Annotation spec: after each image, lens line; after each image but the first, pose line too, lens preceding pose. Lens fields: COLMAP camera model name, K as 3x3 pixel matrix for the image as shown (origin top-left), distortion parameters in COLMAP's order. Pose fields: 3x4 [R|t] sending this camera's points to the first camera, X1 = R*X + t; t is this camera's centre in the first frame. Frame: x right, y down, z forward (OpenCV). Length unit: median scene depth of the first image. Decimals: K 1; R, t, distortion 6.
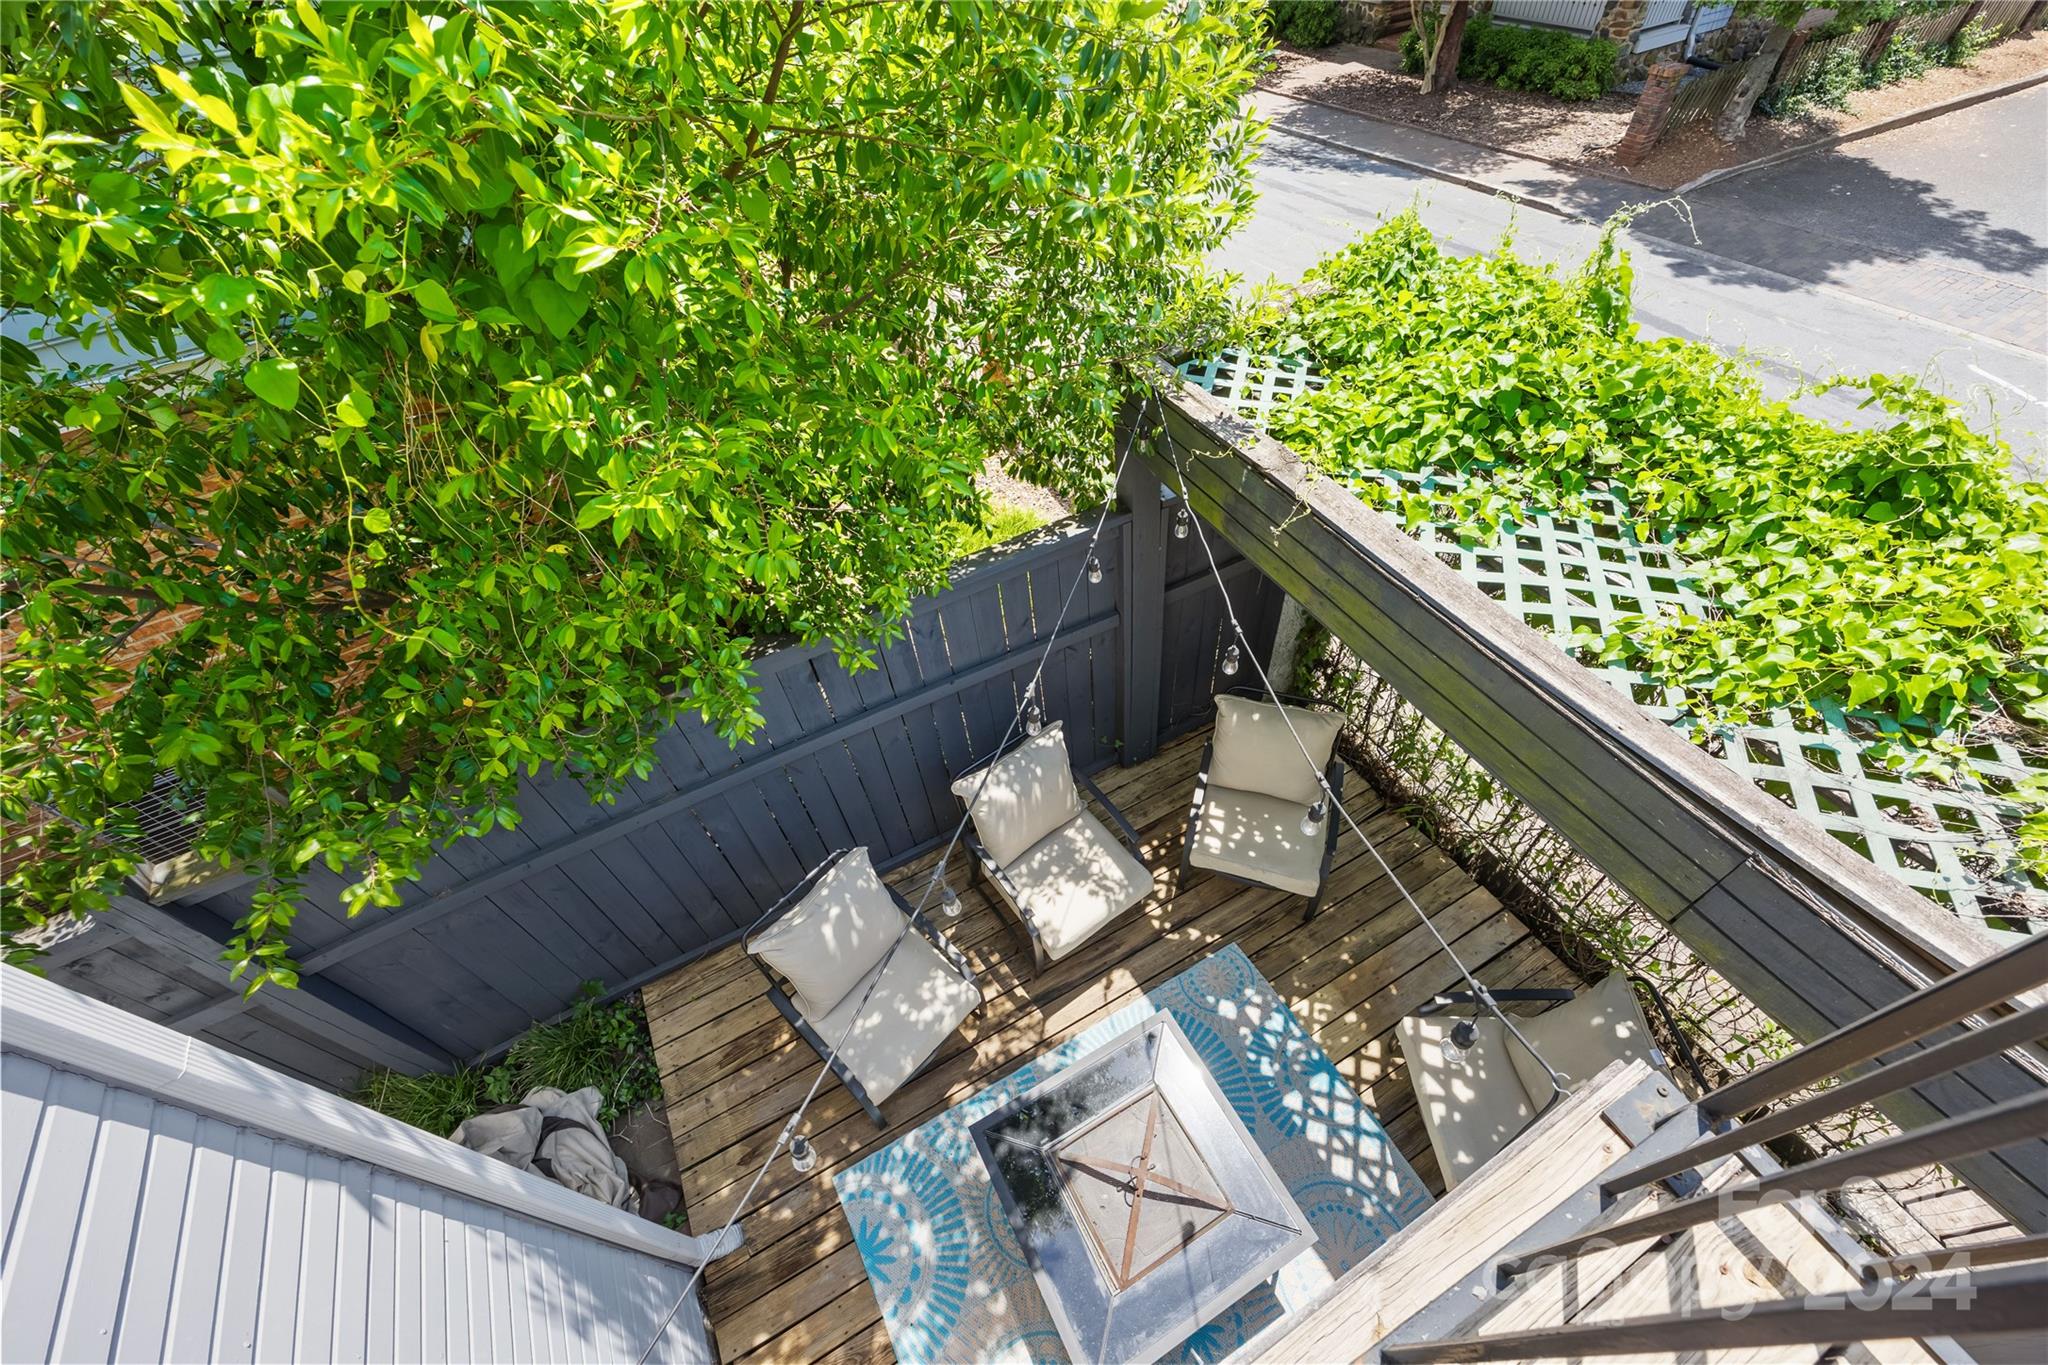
lens RADIAL K [[807.3, 0, 1039.0], [0, 807.3, 656.1], [0, 0, 1]] dist [0.004665, -0.000276]
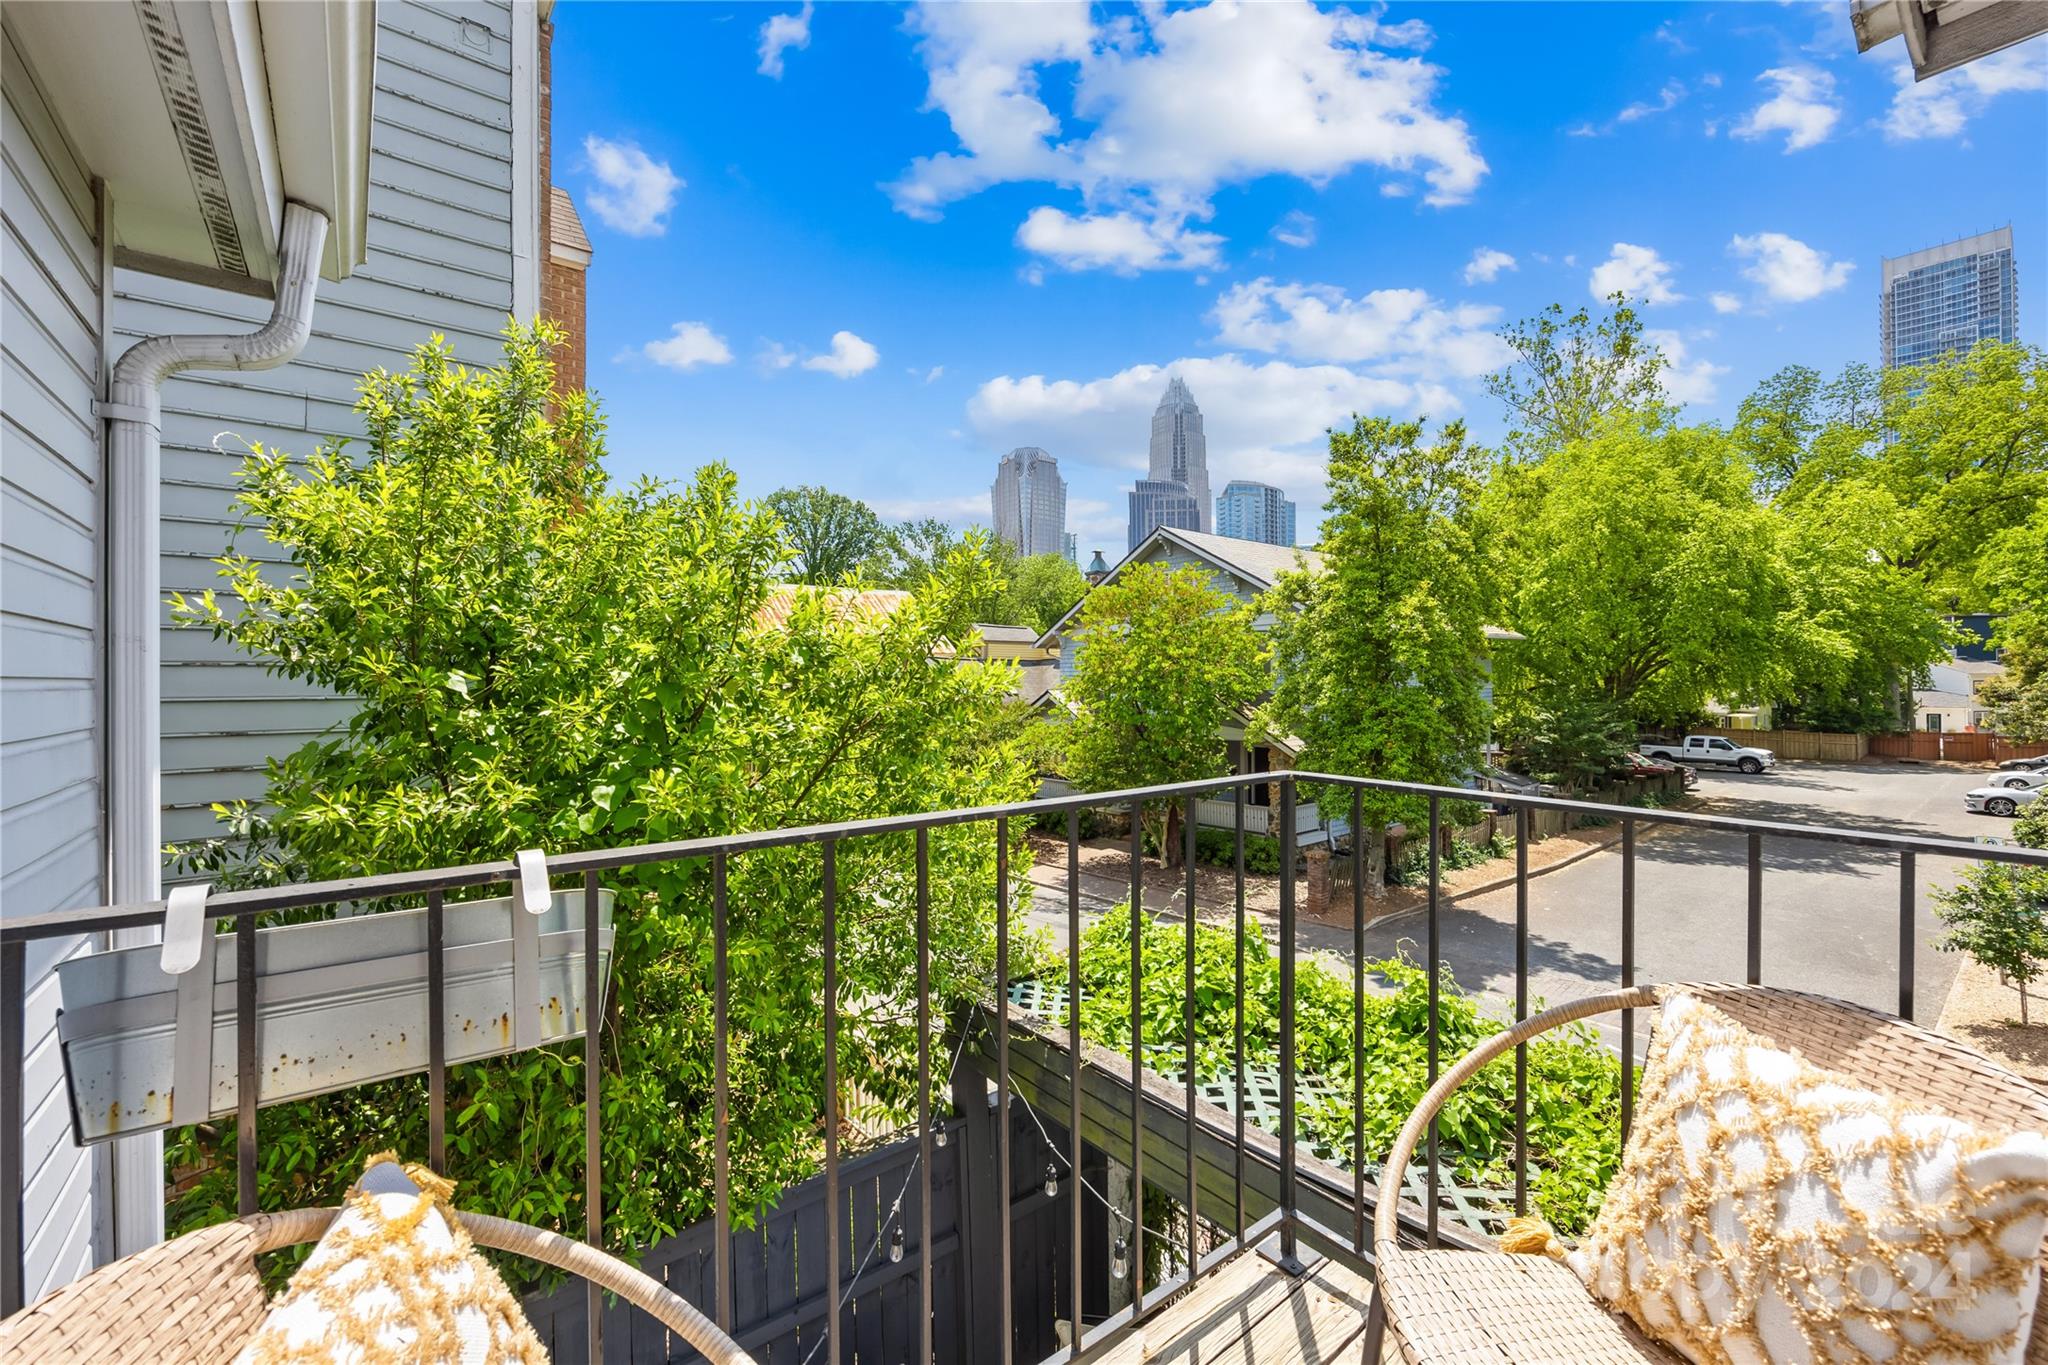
lens RADIAL K [[826.2, 0, 1013.8], [0, 826.2, 693.3], [0, 0, 1]] dist [-0.052601, 0.016181]
pose [[0.983833, 0.049881, 0.172004, -0.069886], [0.092560, 0.680586, -0.726798, 0.346275], [-0.153317, 0.730968, 0.664966, -0.358613]]
